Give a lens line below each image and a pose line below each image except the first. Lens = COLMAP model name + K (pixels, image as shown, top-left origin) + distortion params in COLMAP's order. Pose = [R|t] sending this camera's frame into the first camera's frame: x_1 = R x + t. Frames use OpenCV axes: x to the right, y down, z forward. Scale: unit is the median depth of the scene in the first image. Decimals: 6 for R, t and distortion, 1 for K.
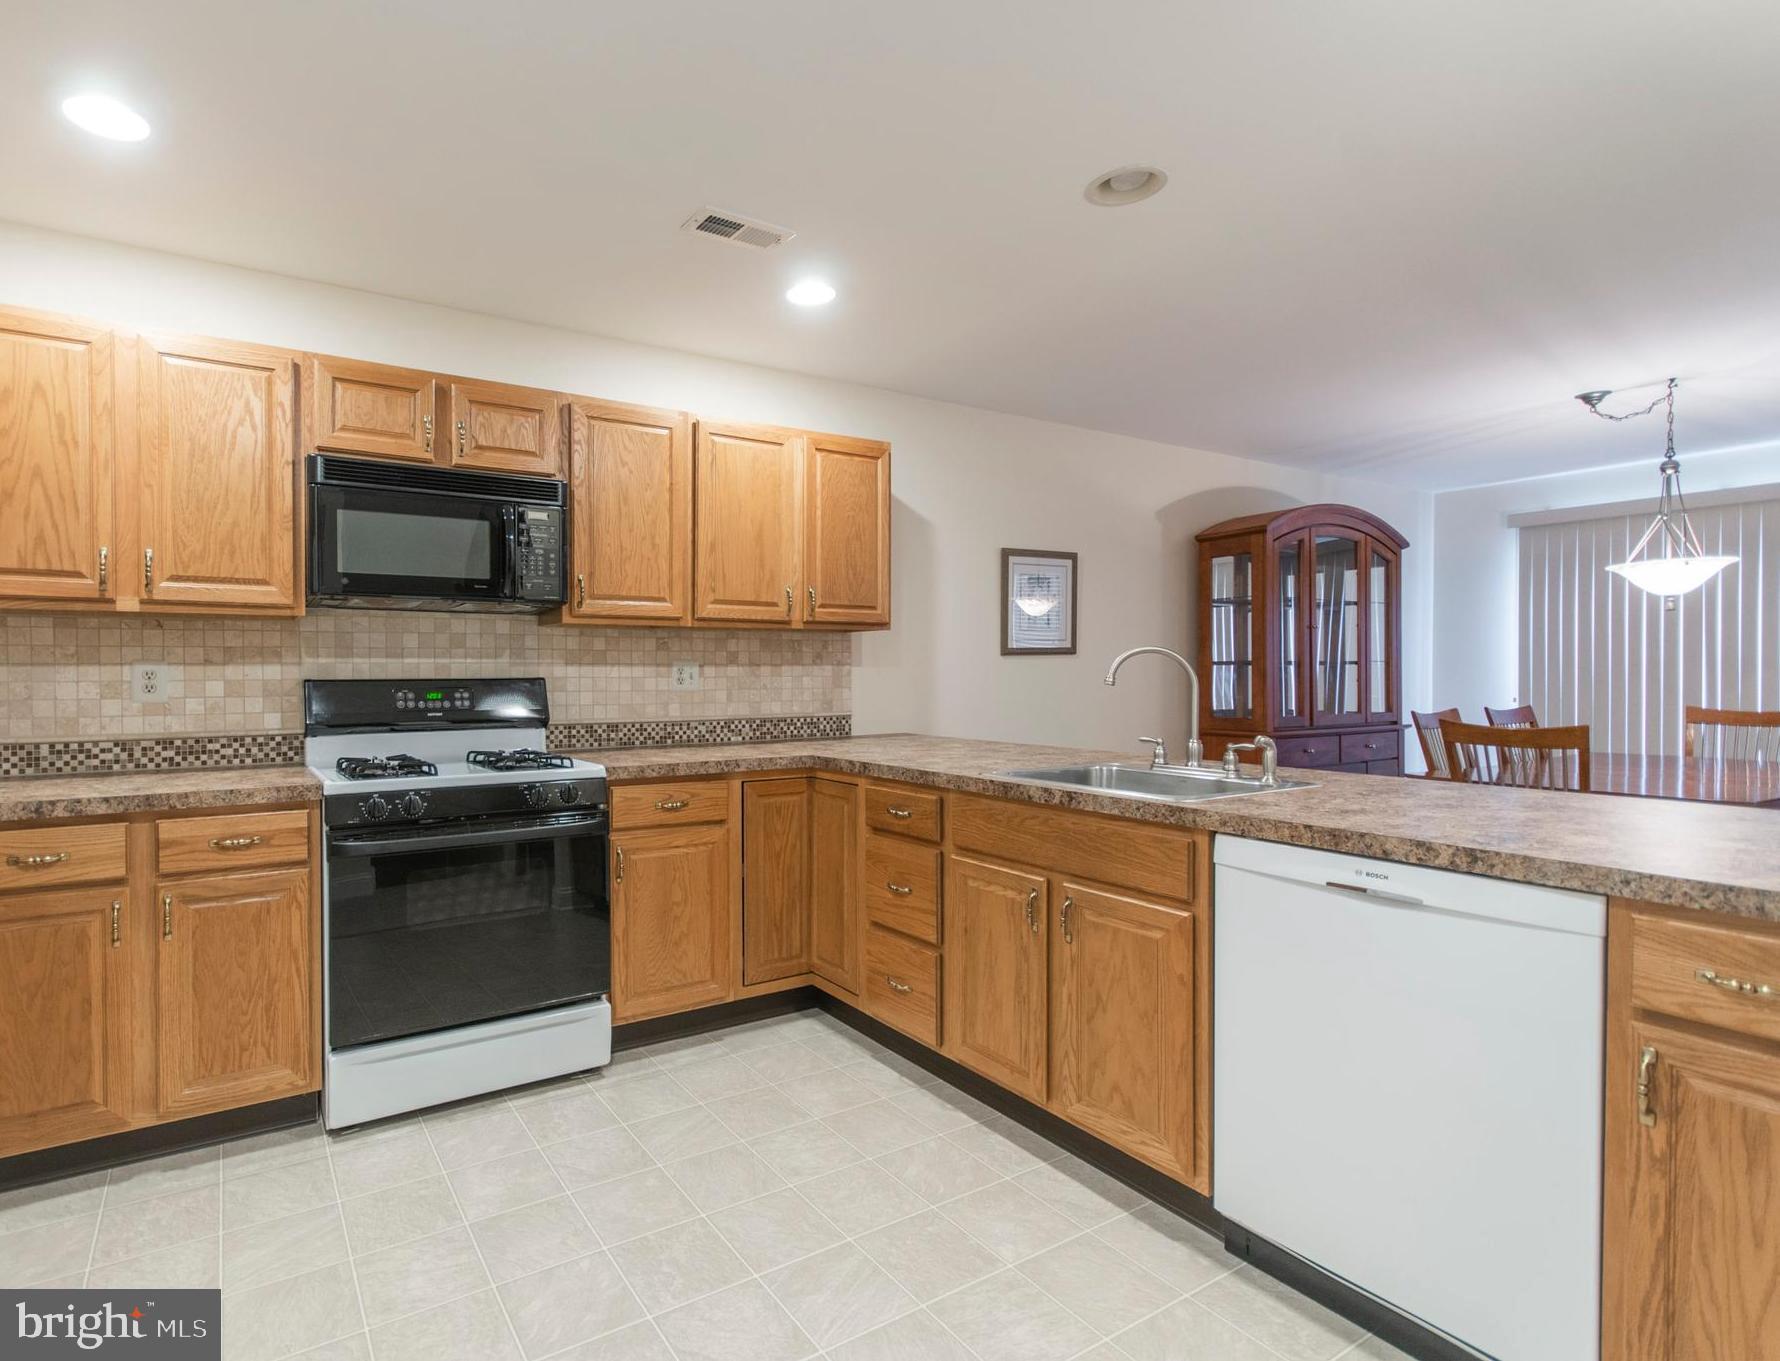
lens RADIAL K [[929.0, 0, 735.7], [0, 929.0, 679.9], [0, 0, 1]] dist [0.004235, 0.001787]
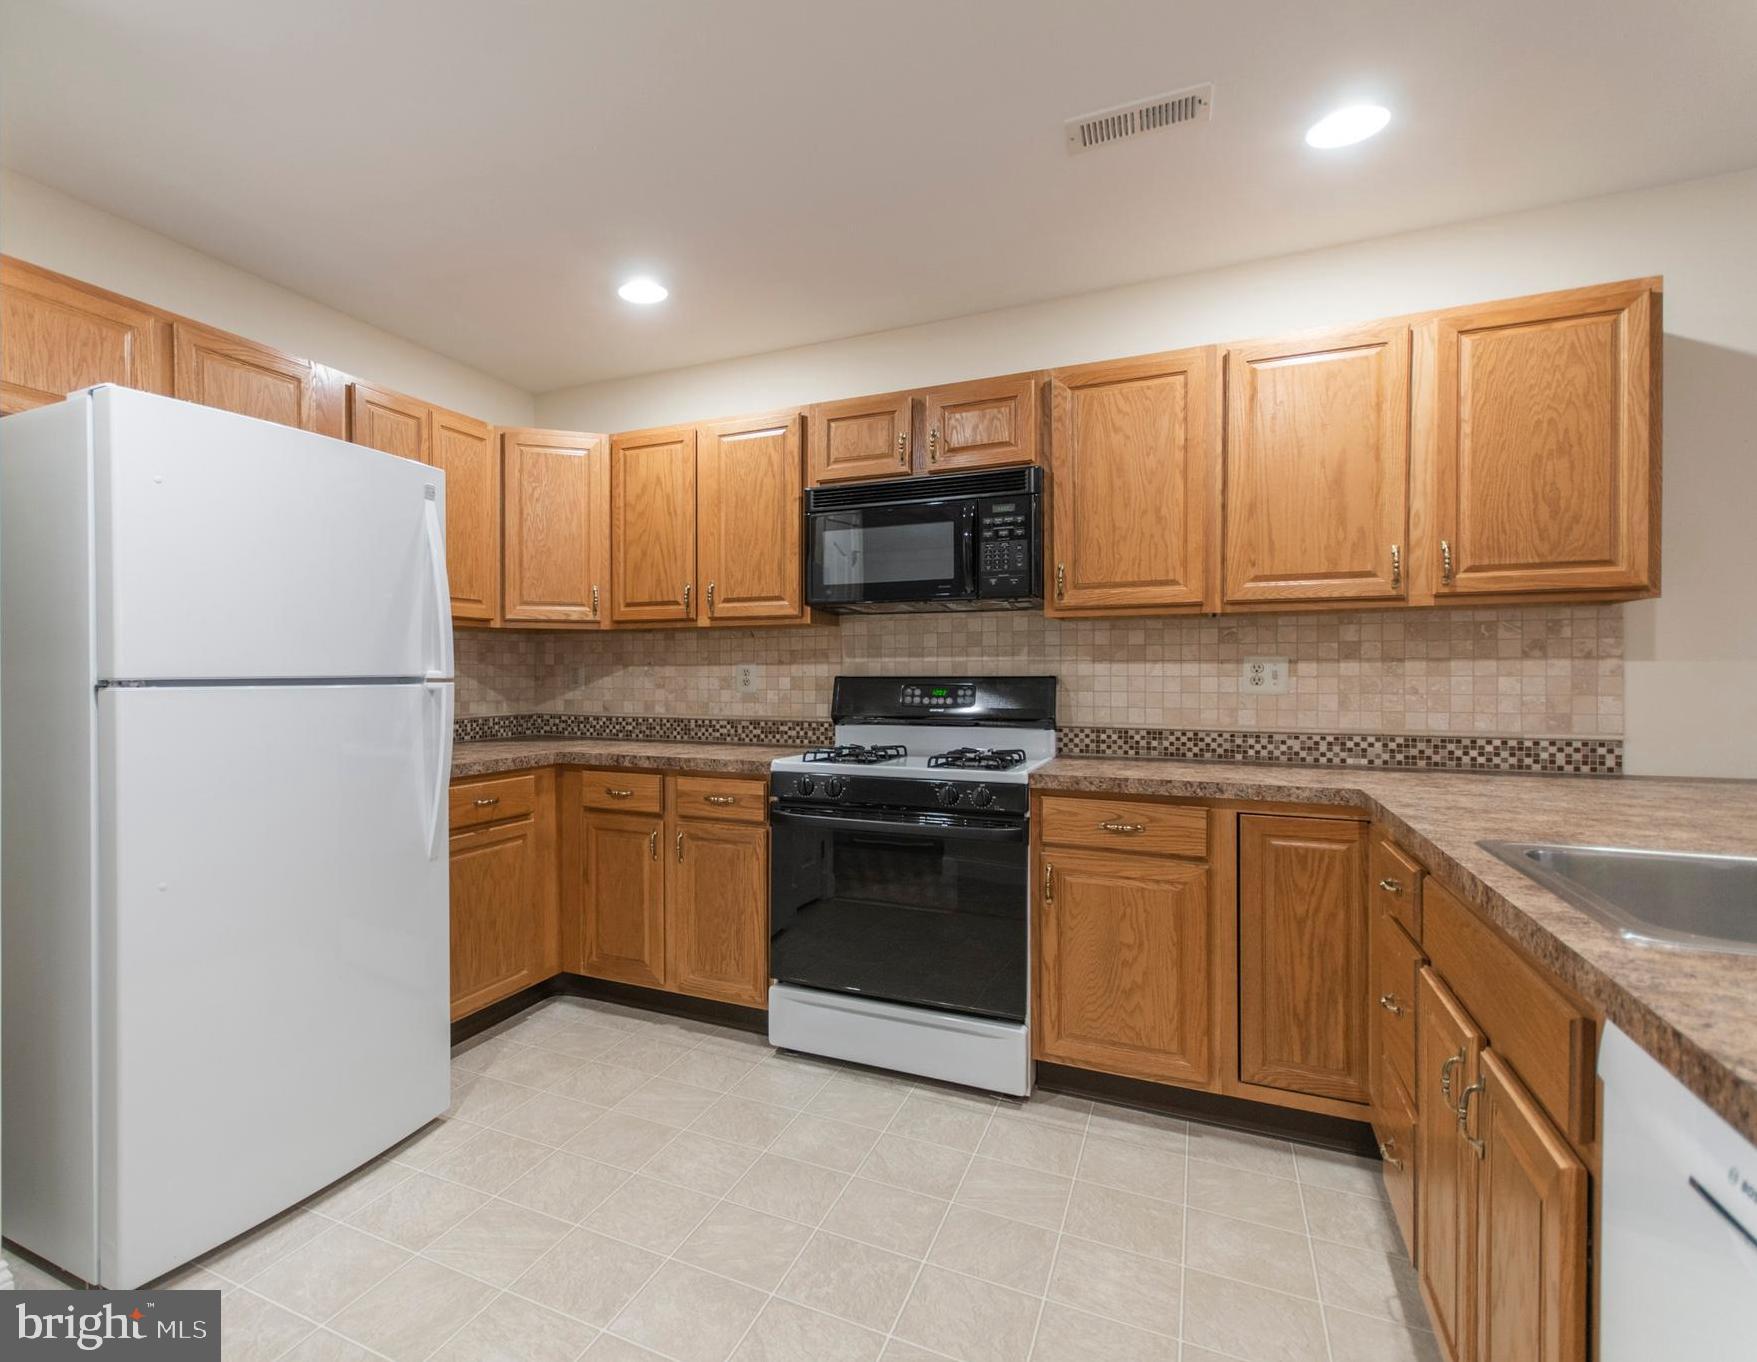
lens RADIAL K [[901.0, 0, 698.5], [0, 901.0, 679.7], [0, 0, 1]] dist [0.001847, 0.001184]
pose [[0.529743, 0.008326, -0.848118, 0.402019], [-0.006658, 0.999962, 0.005659, -0.001432], [0.848132, 0.002649, 0.529778, 0.230030]]
